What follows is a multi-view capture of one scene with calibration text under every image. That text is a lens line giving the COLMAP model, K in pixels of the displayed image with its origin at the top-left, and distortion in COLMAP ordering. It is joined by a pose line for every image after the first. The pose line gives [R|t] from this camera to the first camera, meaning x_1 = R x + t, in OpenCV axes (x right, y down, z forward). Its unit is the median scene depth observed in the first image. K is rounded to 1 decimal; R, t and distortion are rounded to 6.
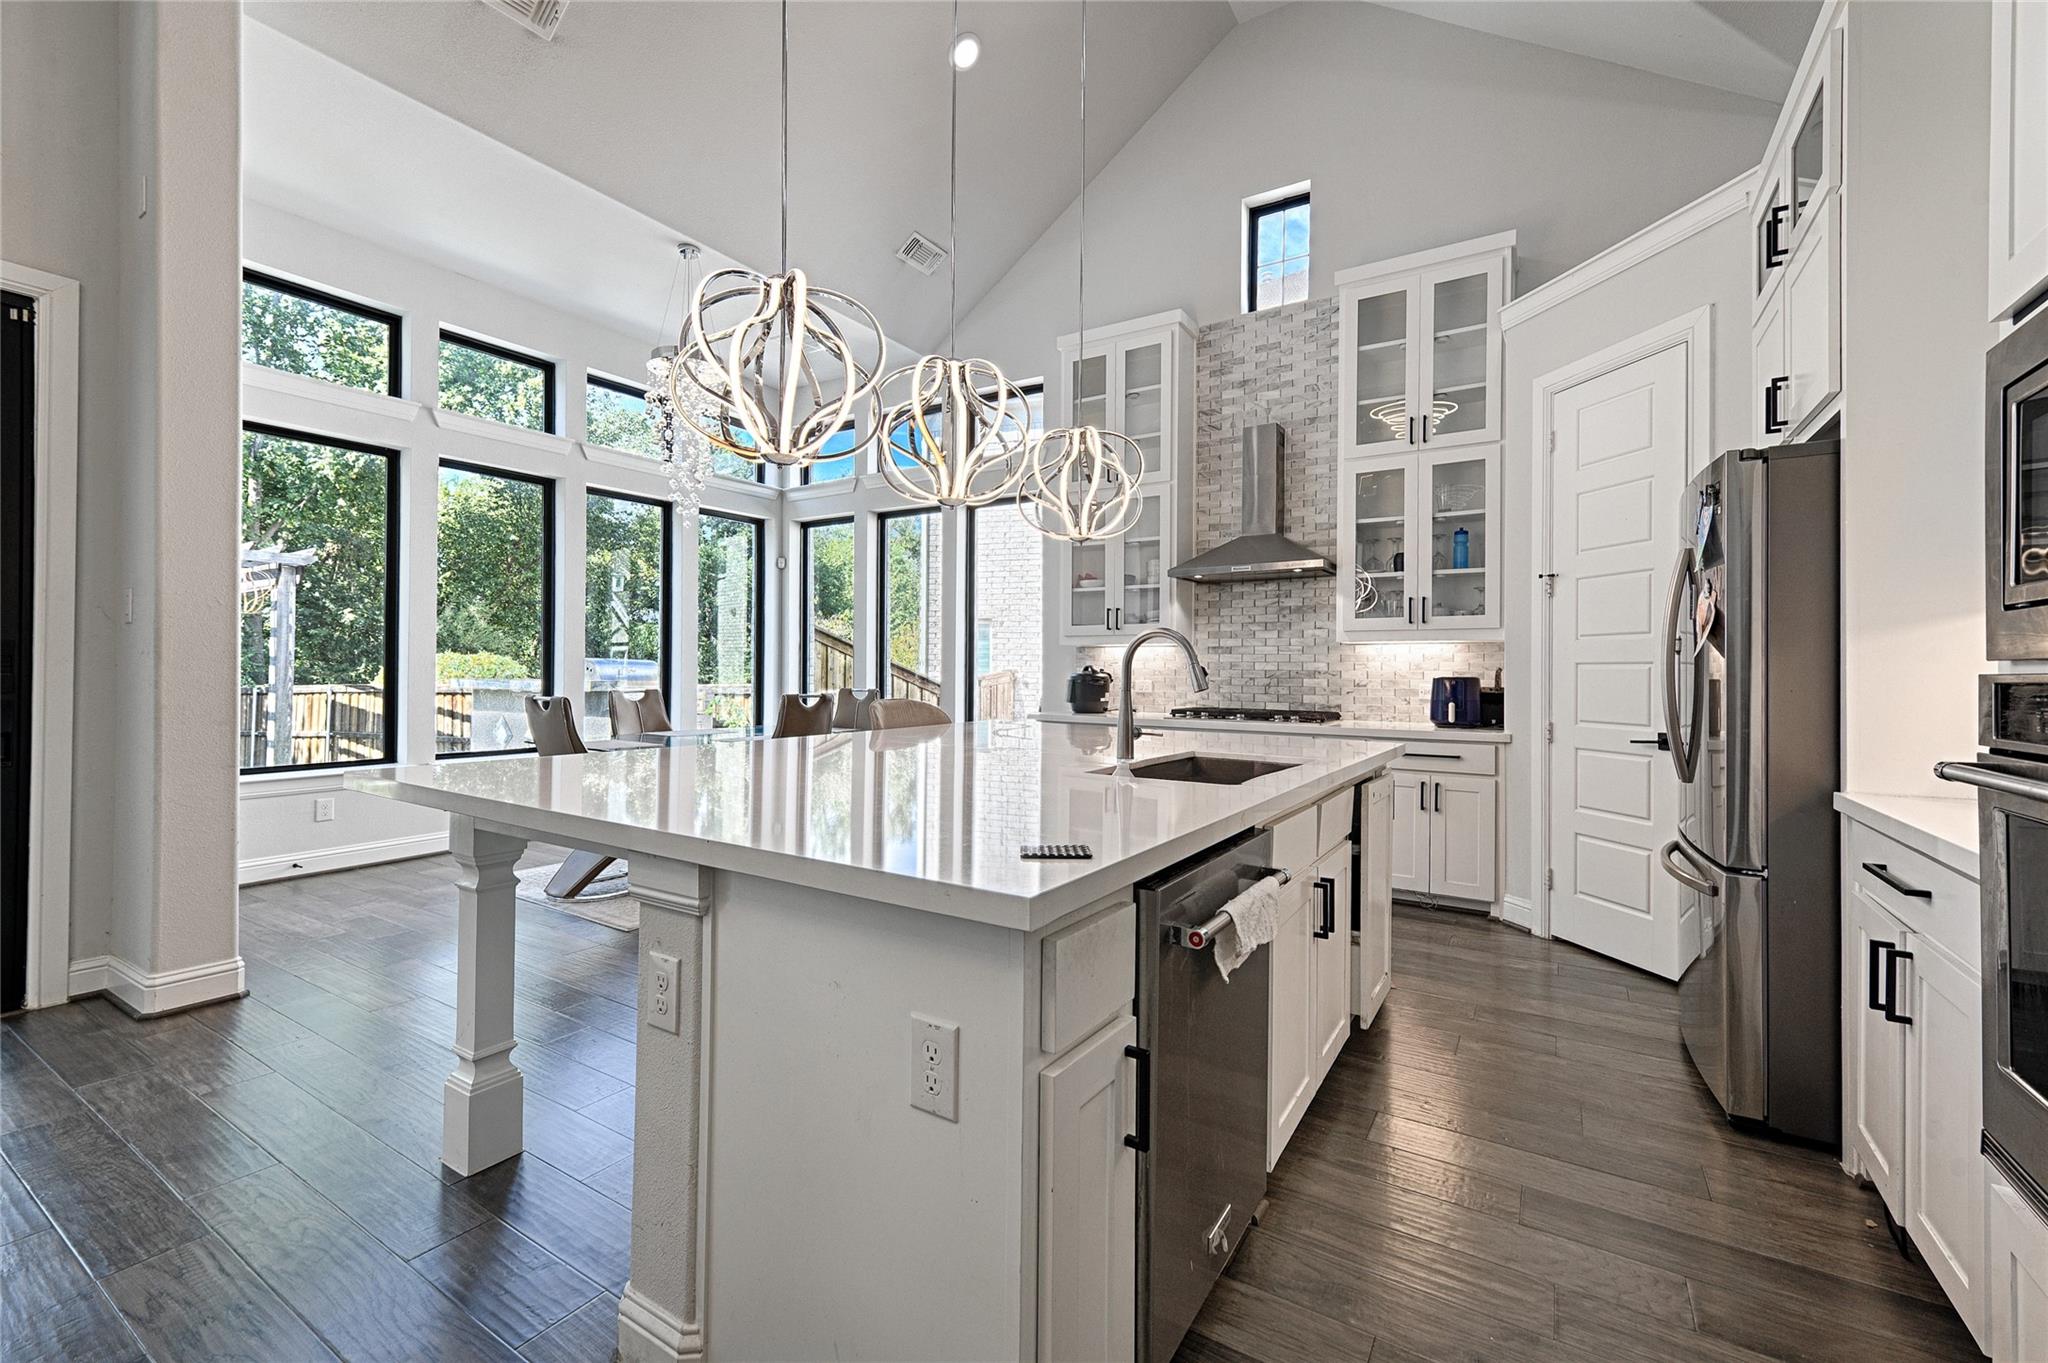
lens RADIAL K [[850.1, 0, 1028.5], [0, 850.1, 665.5], [0, 0, 1]] dist [0.015247, -0.000875]
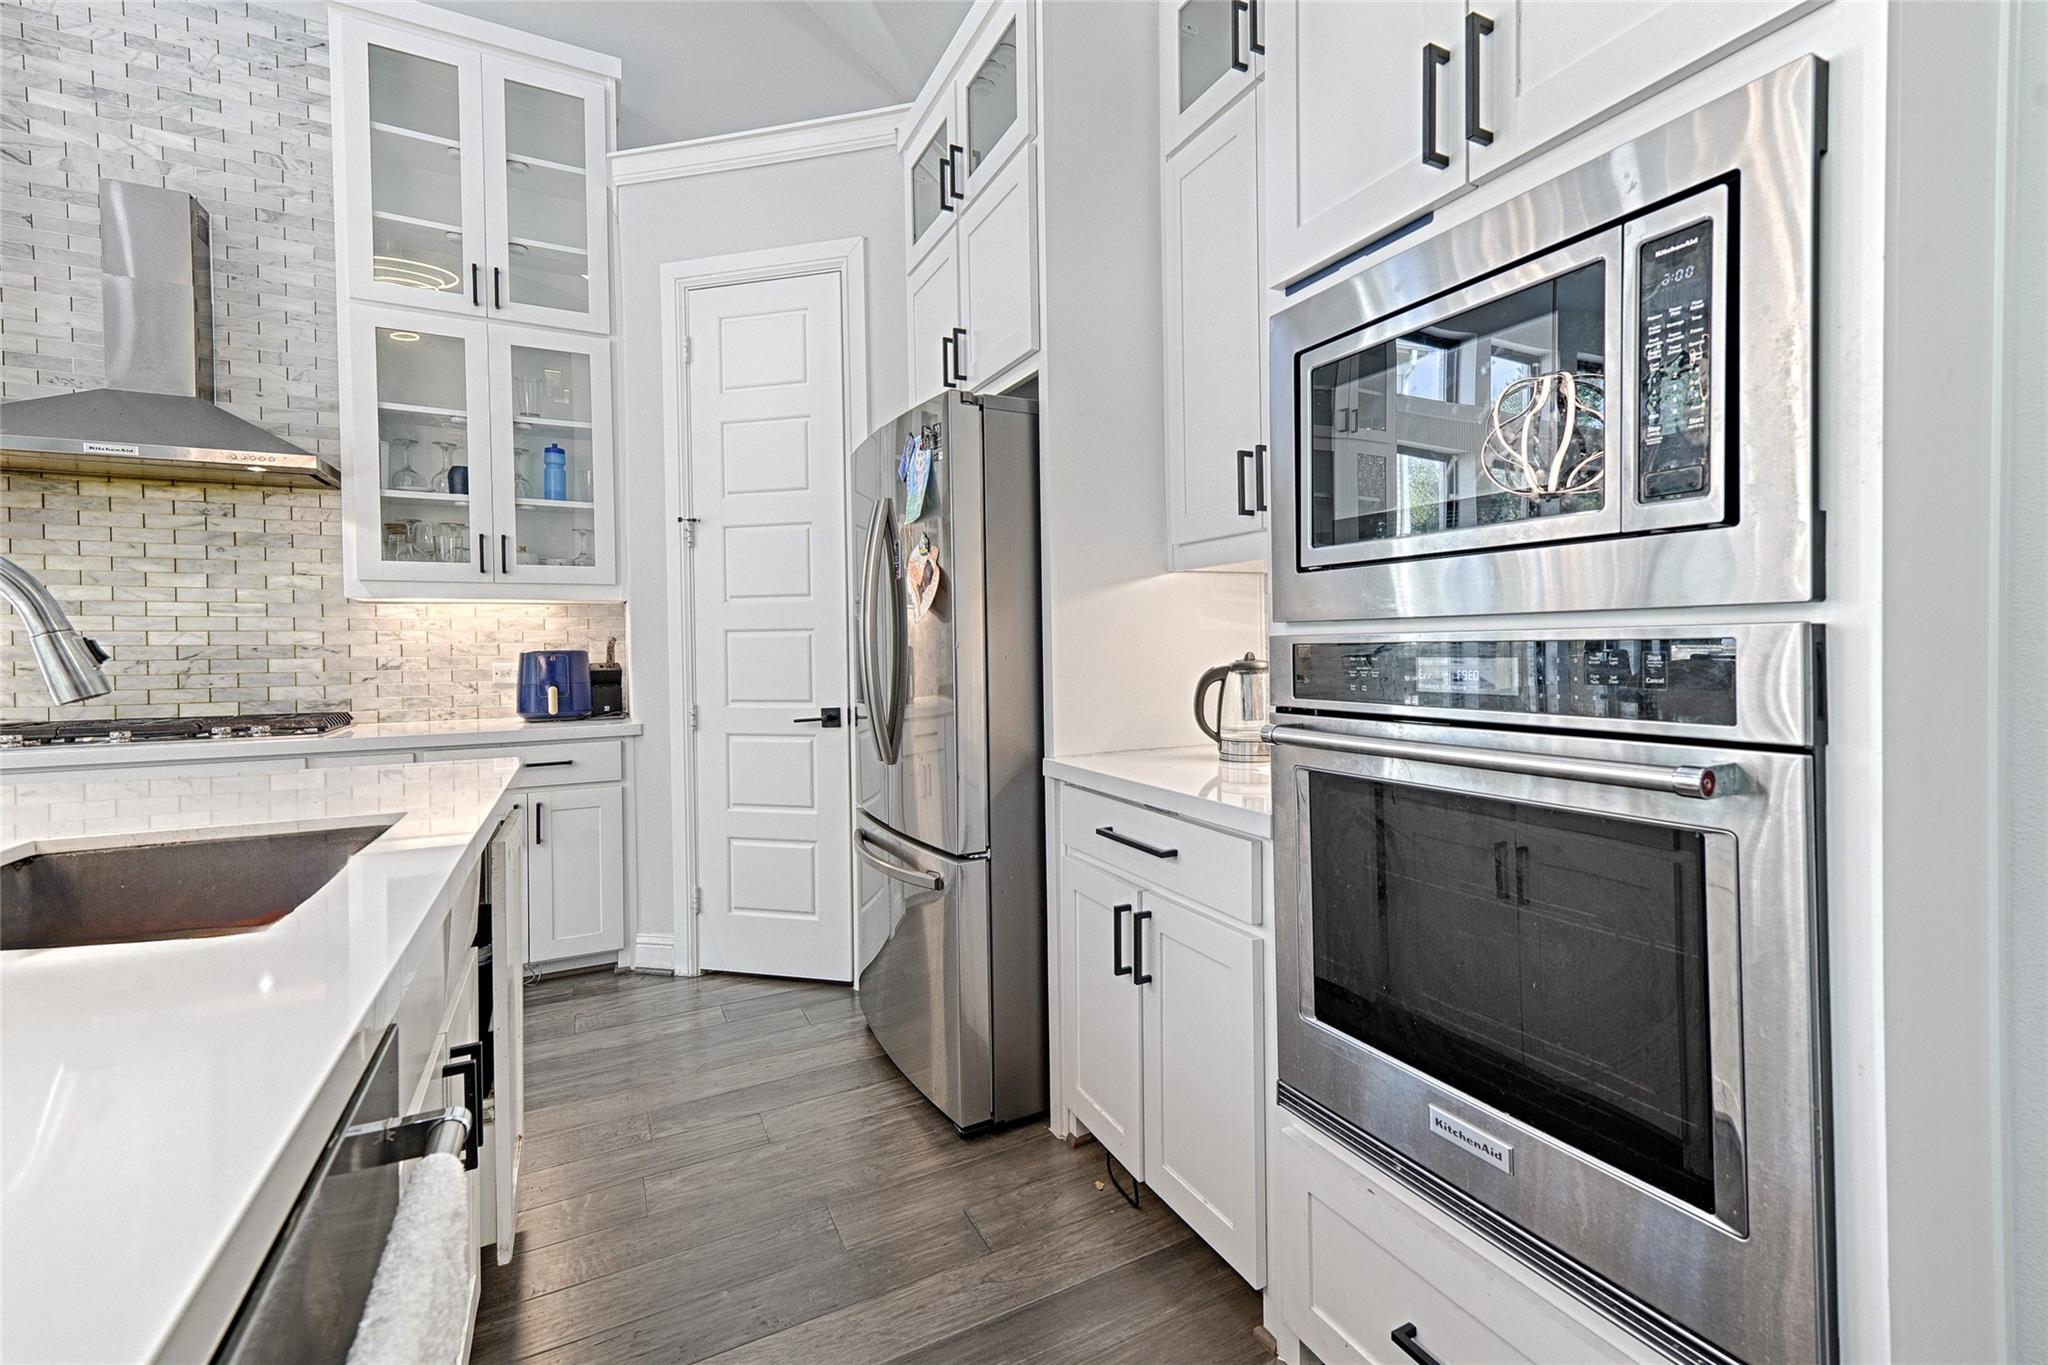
lens RADIAL K [[945.1, 0, 1155.5], [0, 945.1, 653.1], [0, 0, 1]] dist [0.012947, 0.000015]
pose [[0.451133, -0.024662, 0.892116, 0.014914], [0.008300, 0.999691, 0.023438, 0.001010], [-0.892418, -0.003169, 0.451198, 0.186575]]
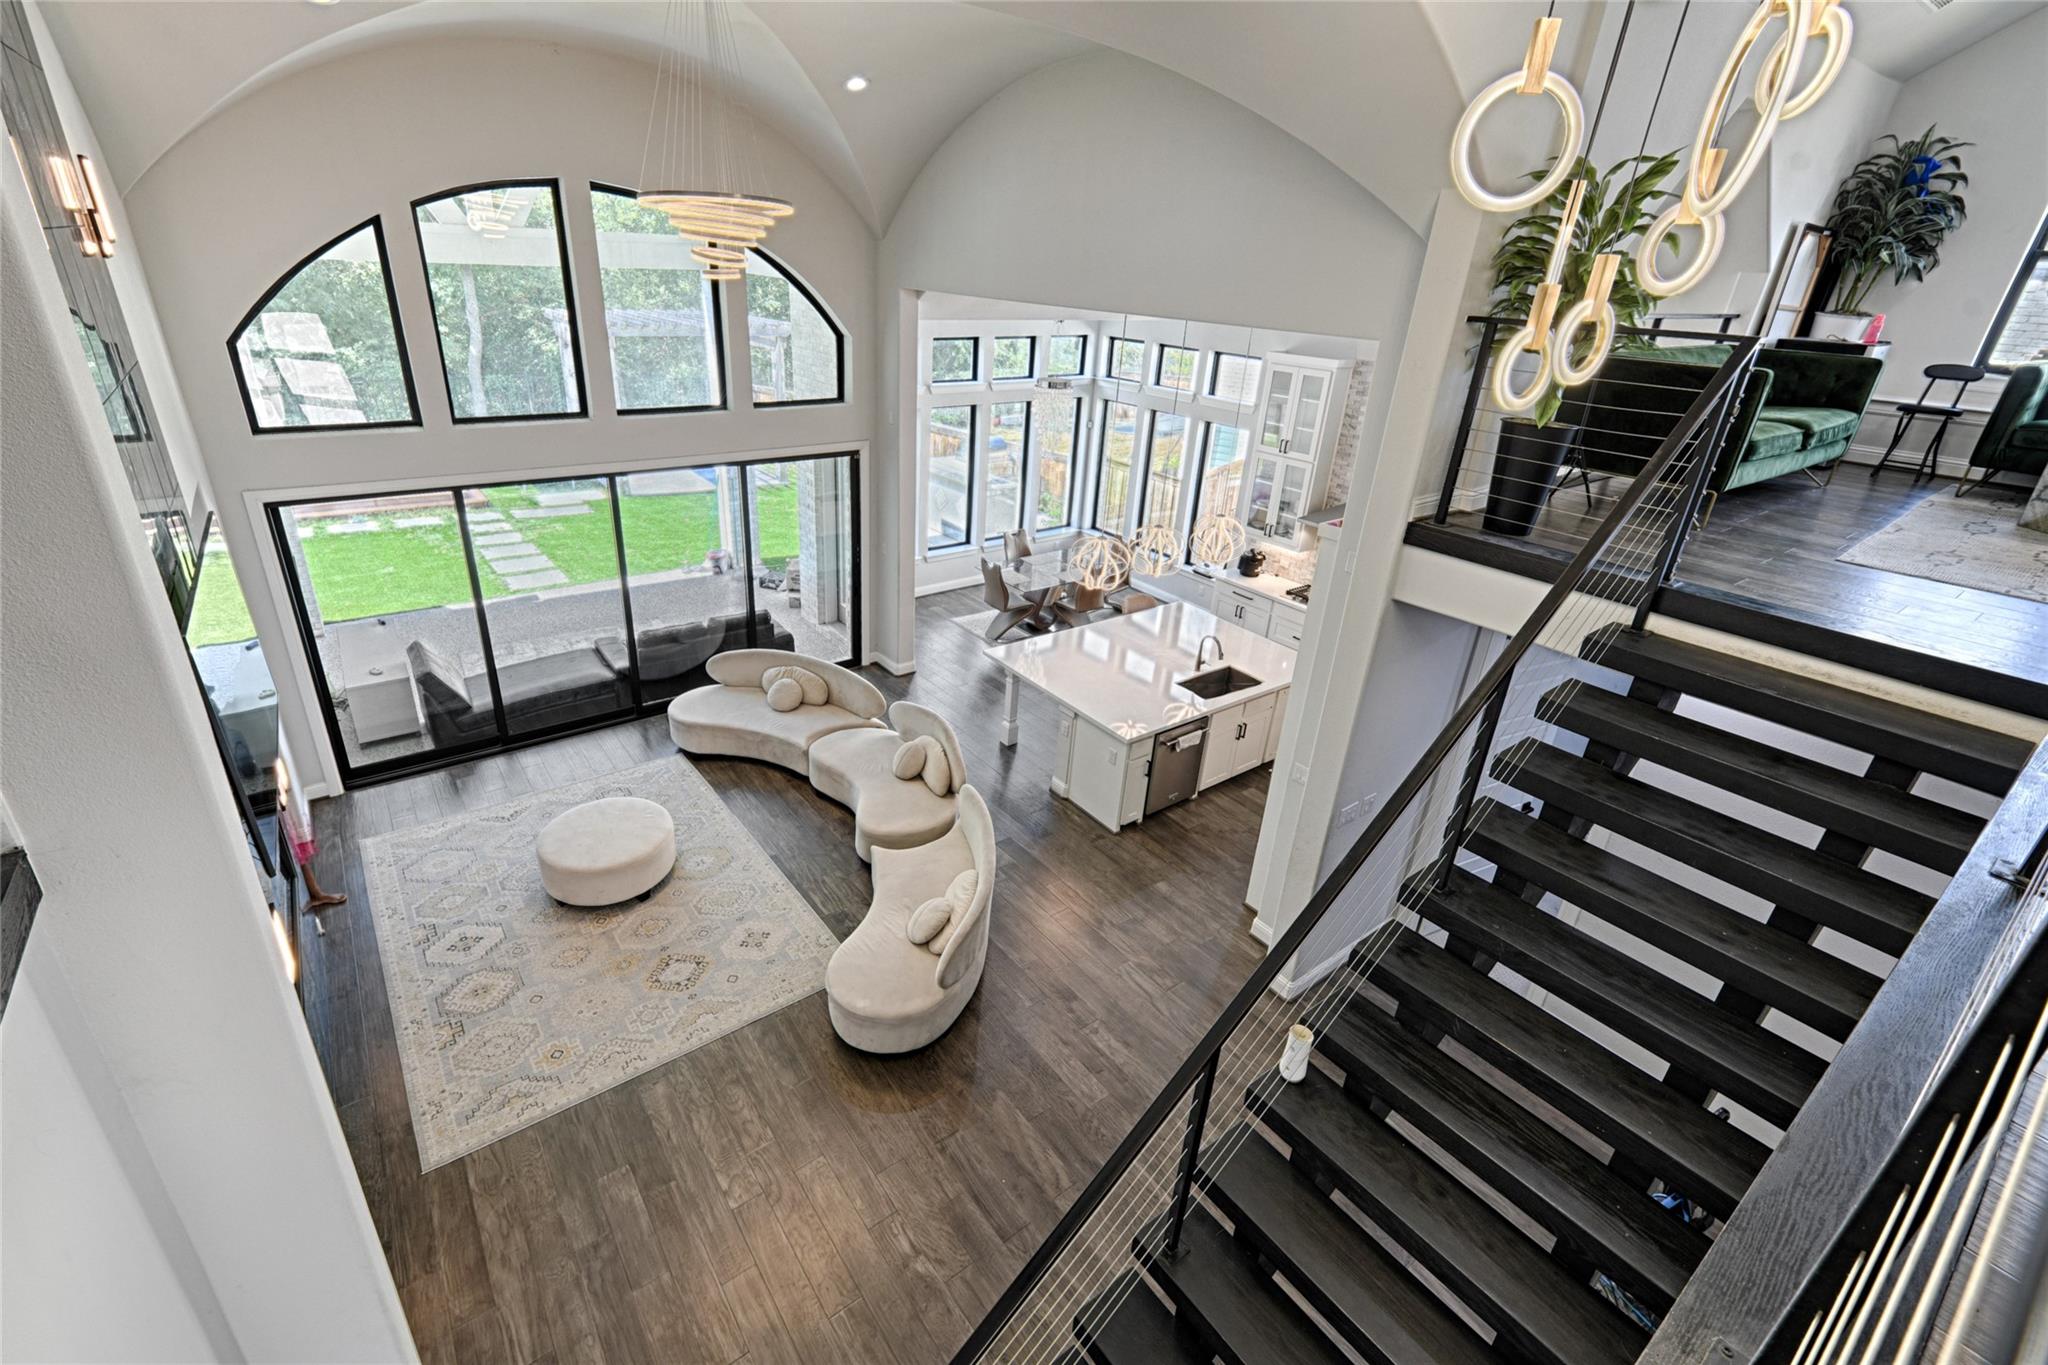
lens RADIAL K [[896.5, 0, 956.7], [0, 896.5, 642.0], [0, 0, 1]] dist [0.002087, 0.000033]
pose [[0.919786, 0.179951, -0.348729, 0.253217], [-0.026046, 0.914696, 0.403302, -0.750304], [0.391556, -0.361868, 0.846012, -1.206317]]
